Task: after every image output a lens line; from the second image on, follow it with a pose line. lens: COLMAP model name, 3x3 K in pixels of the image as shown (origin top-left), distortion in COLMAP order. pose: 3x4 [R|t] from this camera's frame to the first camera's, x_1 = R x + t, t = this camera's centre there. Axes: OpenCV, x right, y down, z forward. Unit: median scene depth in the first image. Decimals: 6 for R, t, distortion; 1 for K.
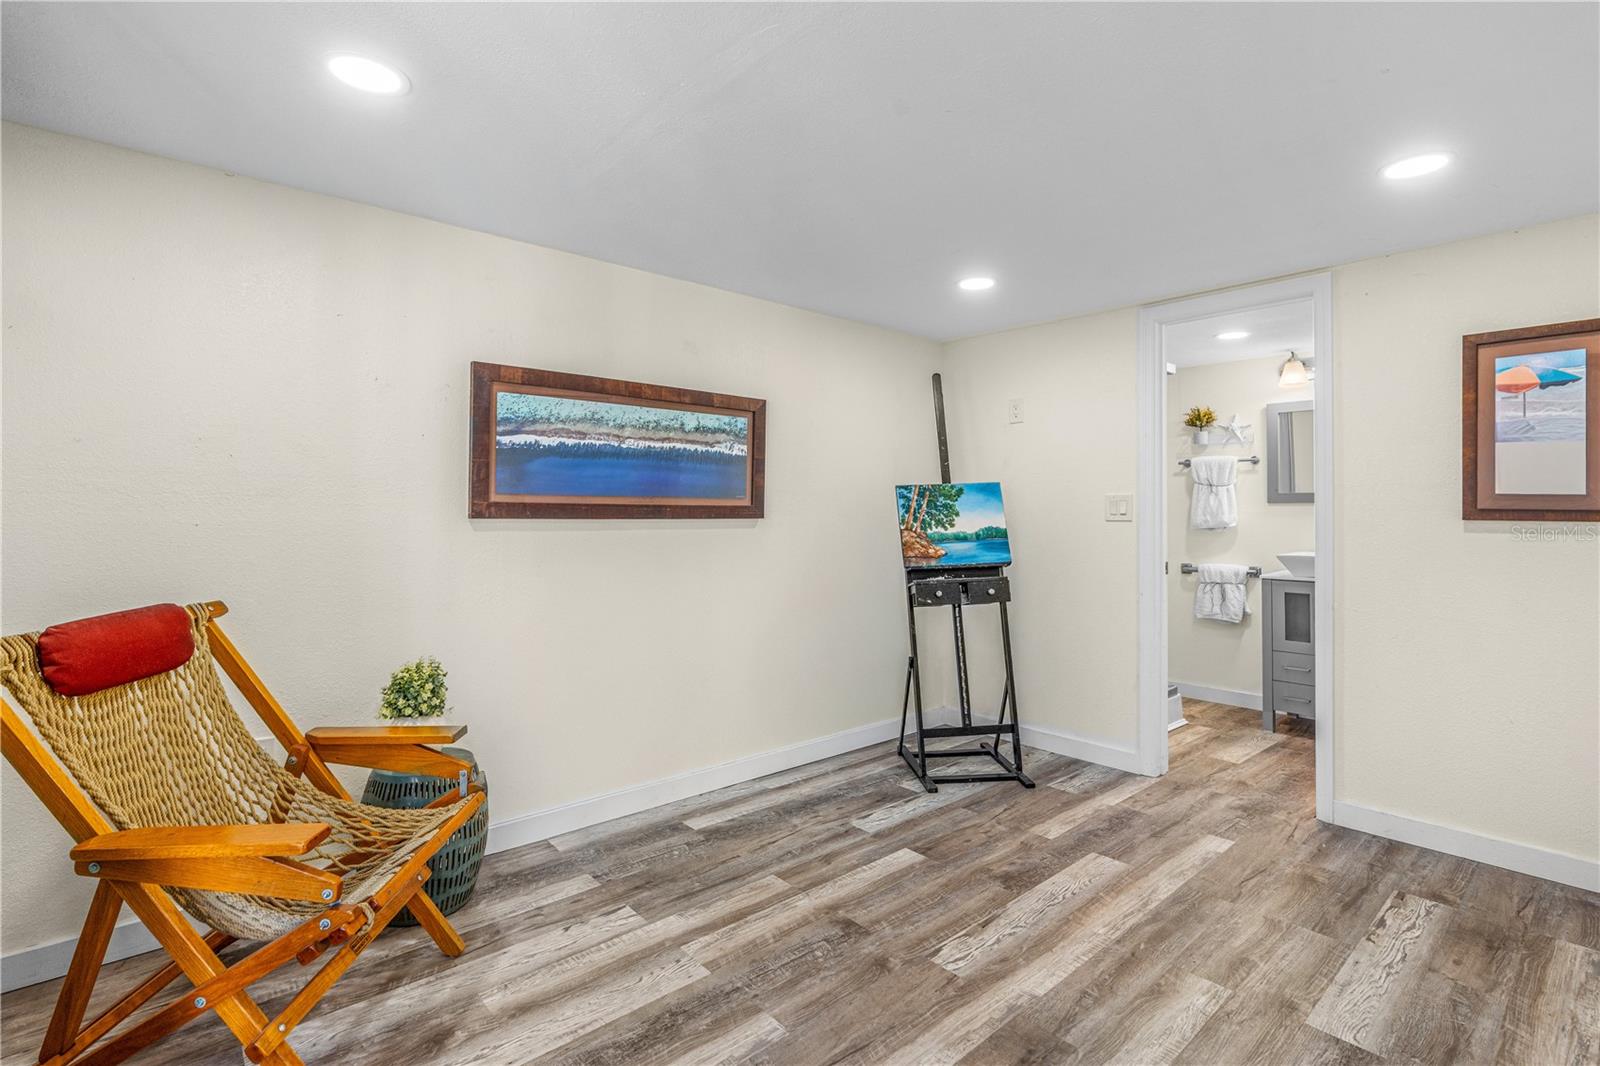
lens RADIAL K [[737.6, 0, 770.1], [0, 737.6, 453.4], [0, 0, 1]] dist [-0.004825, 0.003011]
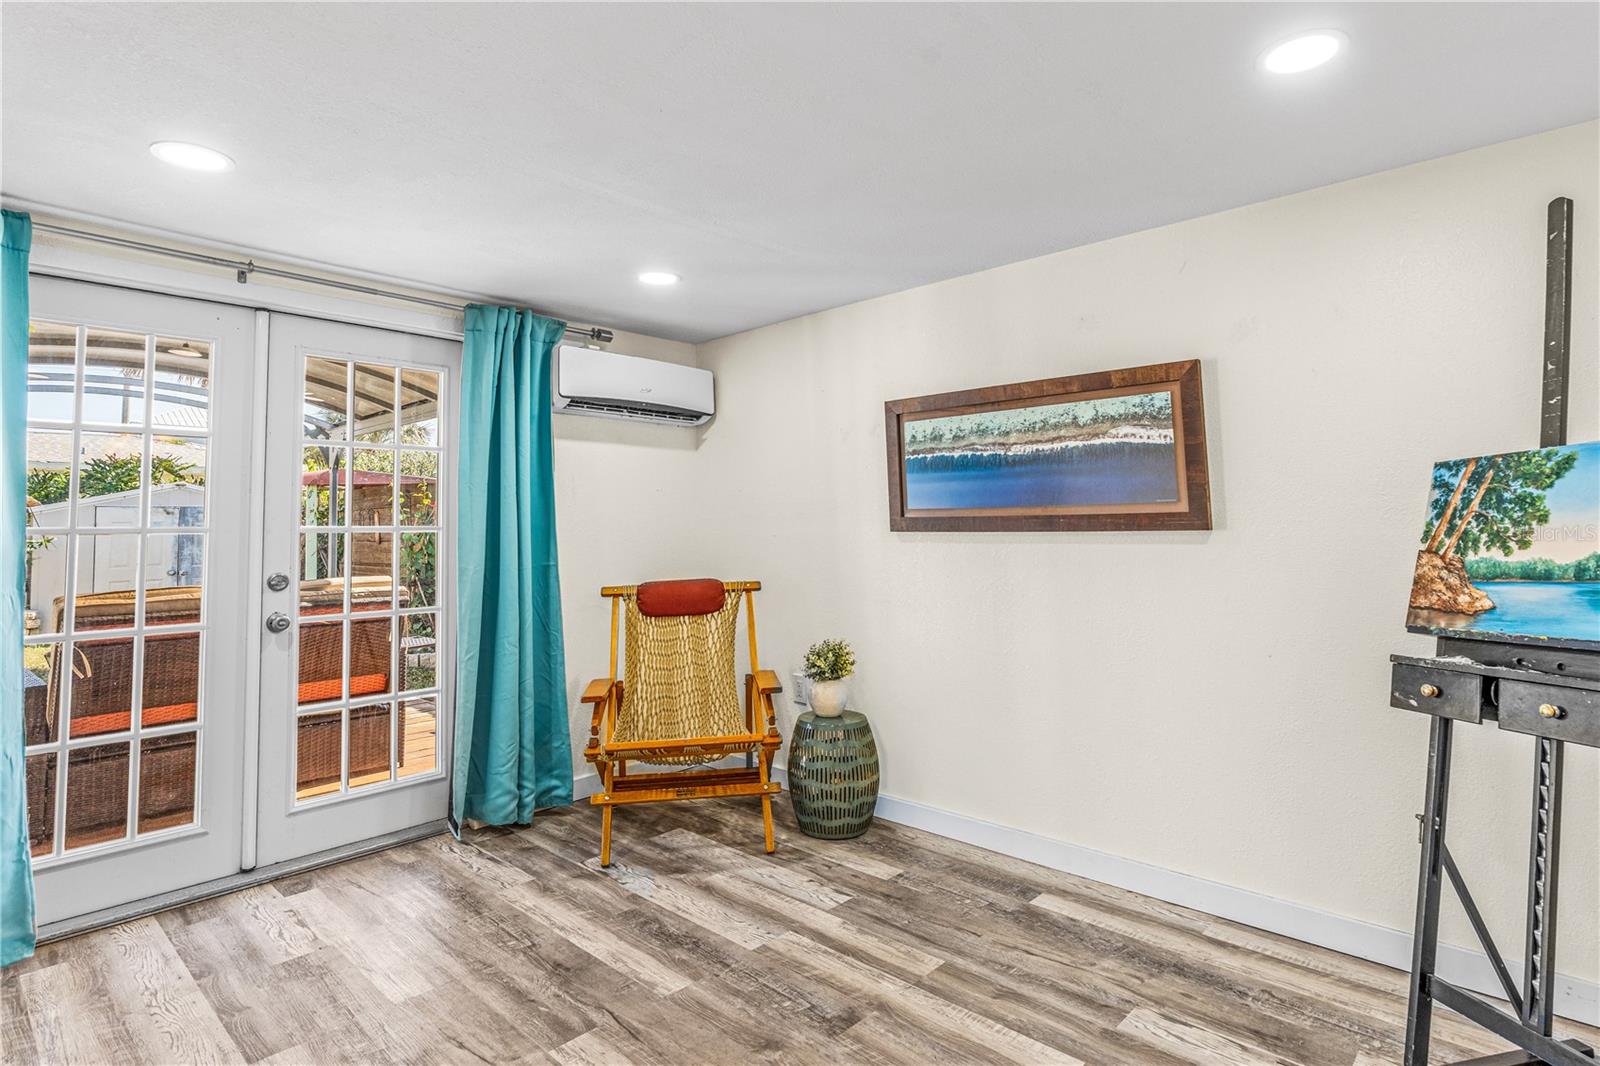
lens RADIAL K [[803.1, 0, 876.6], [0, 803.1, 416.8], [0, 0, 1]] dist [-0.012243, 0.005214]
pose [[0.175997, -0.140543, -0.974306, 0.786589], [0.089249, 0.987957, -0.126390, 0.058542], [0.980337, -0.064712, 0.186421, 0.654005]]
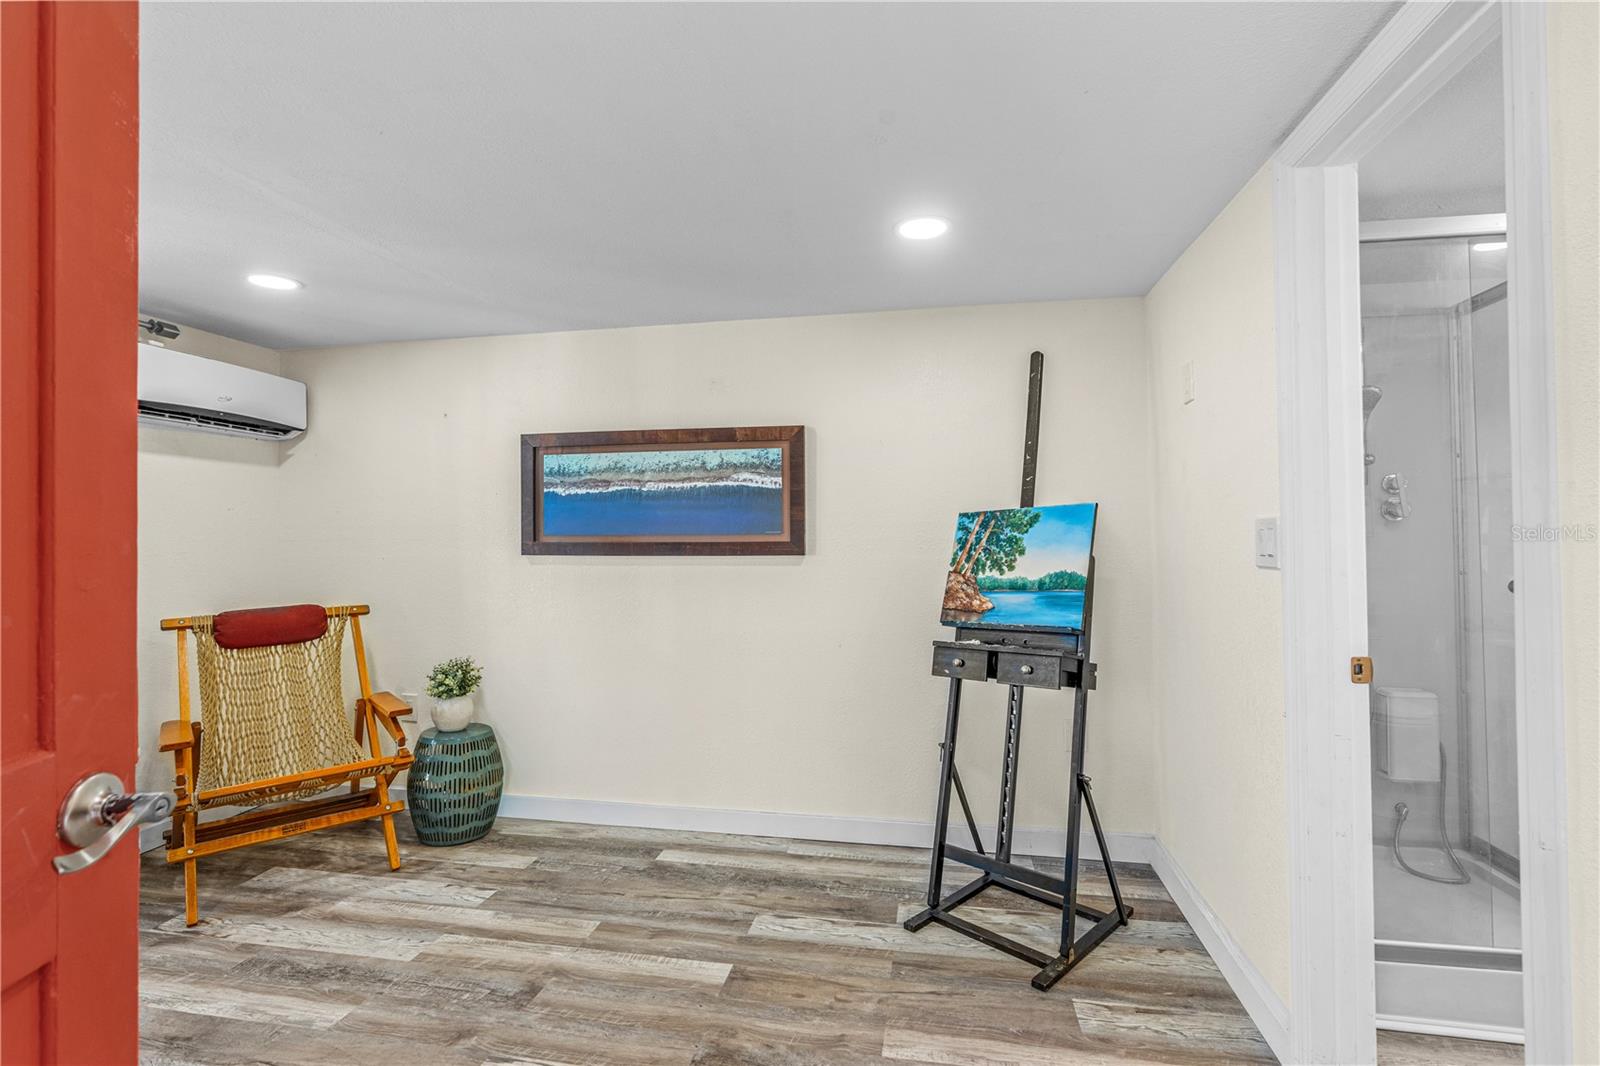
lens RADIAL K [[705.9, 0, 804.4], [0, 705.9, 480.8], [0, 0, 1]] dist [-0.004713, 0.001729]
pose [[0.643140, -0.068283, -0.762698, 0.769974], [0.069389, 0.997115, -0.030758, 0.026687], [0.762598, -0.033141, 0.646023, 0.508469]]
